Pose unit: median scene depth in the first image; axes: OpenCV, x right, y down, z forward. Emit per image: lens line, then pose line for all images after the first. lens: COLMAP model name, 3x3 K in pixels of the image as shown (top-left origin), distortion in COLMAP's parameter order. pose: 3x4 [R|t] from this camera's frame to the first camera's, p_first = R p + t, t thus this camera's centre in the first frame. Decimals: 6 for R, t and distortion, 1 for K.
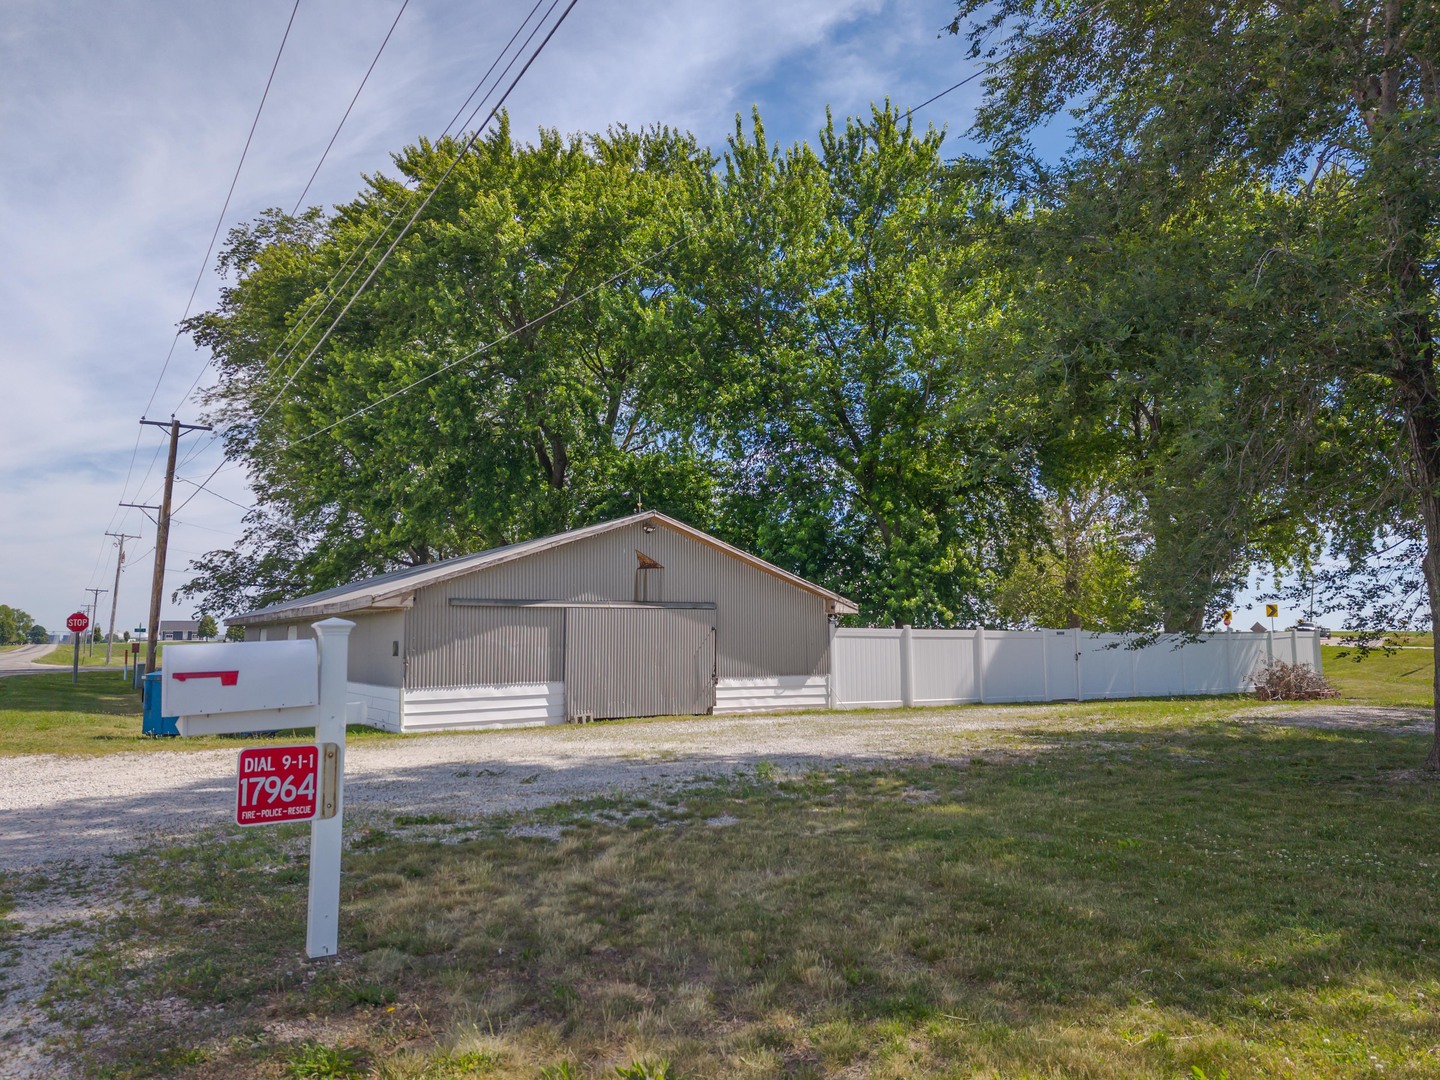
lens RADIAL K [[970.6, 0, 720.0], [0, 970.6, 540.0], [0, 0, 1]] dist [0.057743, -0.071216]
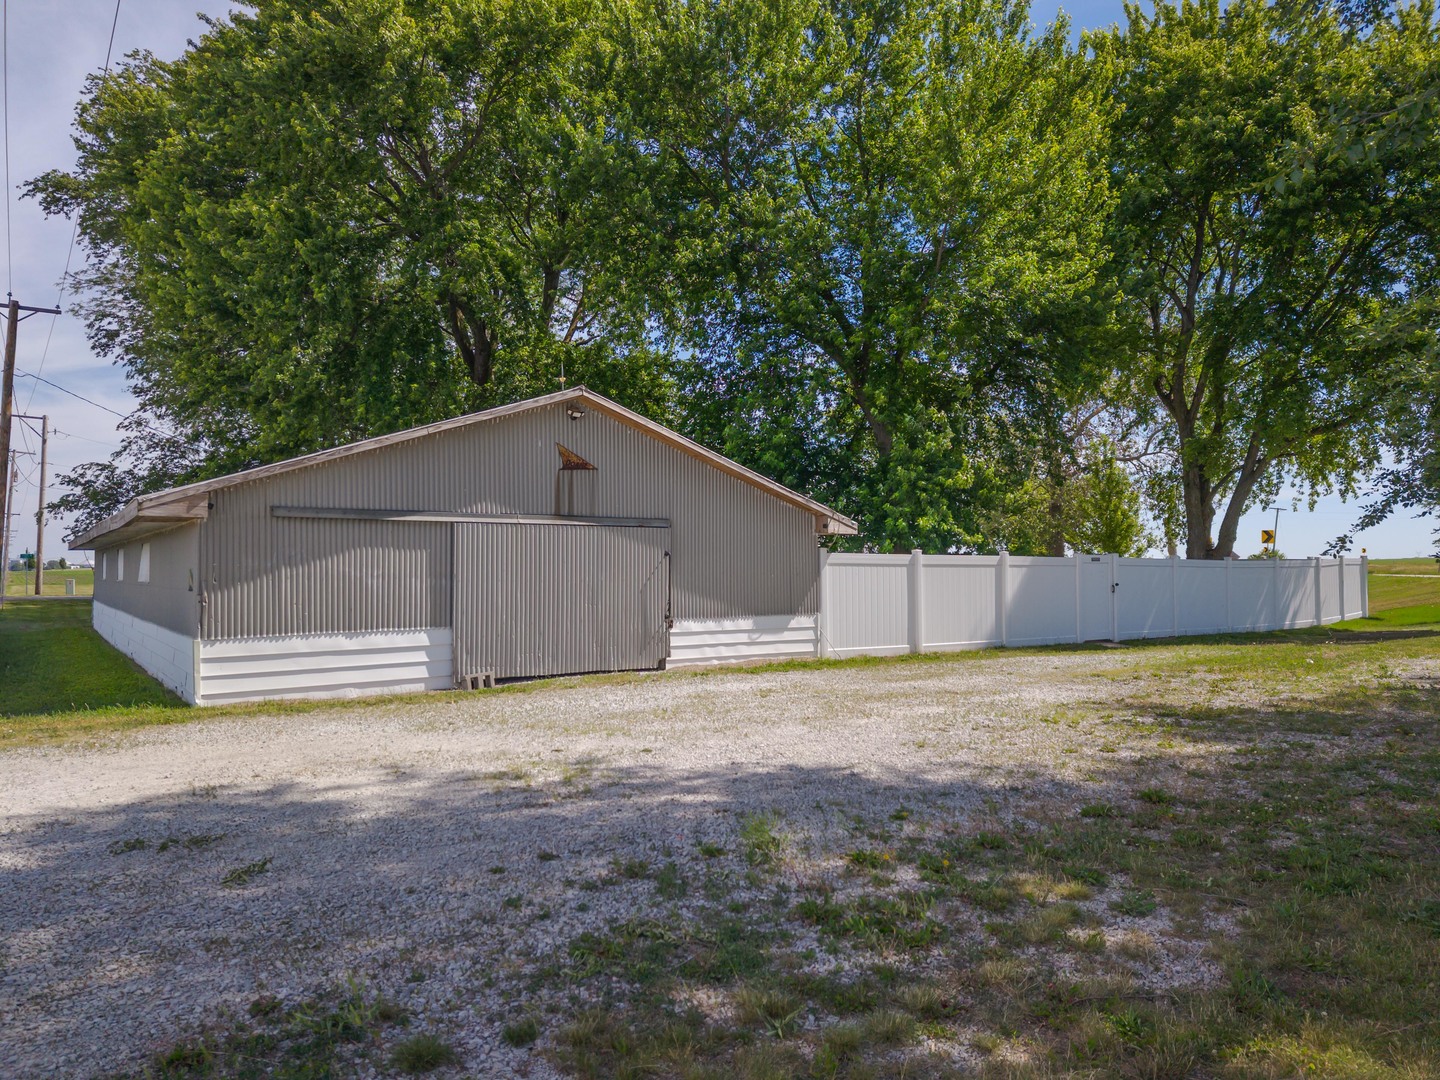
lens RADIAL K [[970.6, 0, 720.0], [0, 970.6, 540.0], [0, 0, 1]] dist [0.057743, -0.071216]
pose [[0.999143, 0.002131, 0.041331, 0.002377], [-0.005151, 0.997311, 0.073103, 0.021153], [-0.041064, -0.073254, 0.996468, 0.206183]]
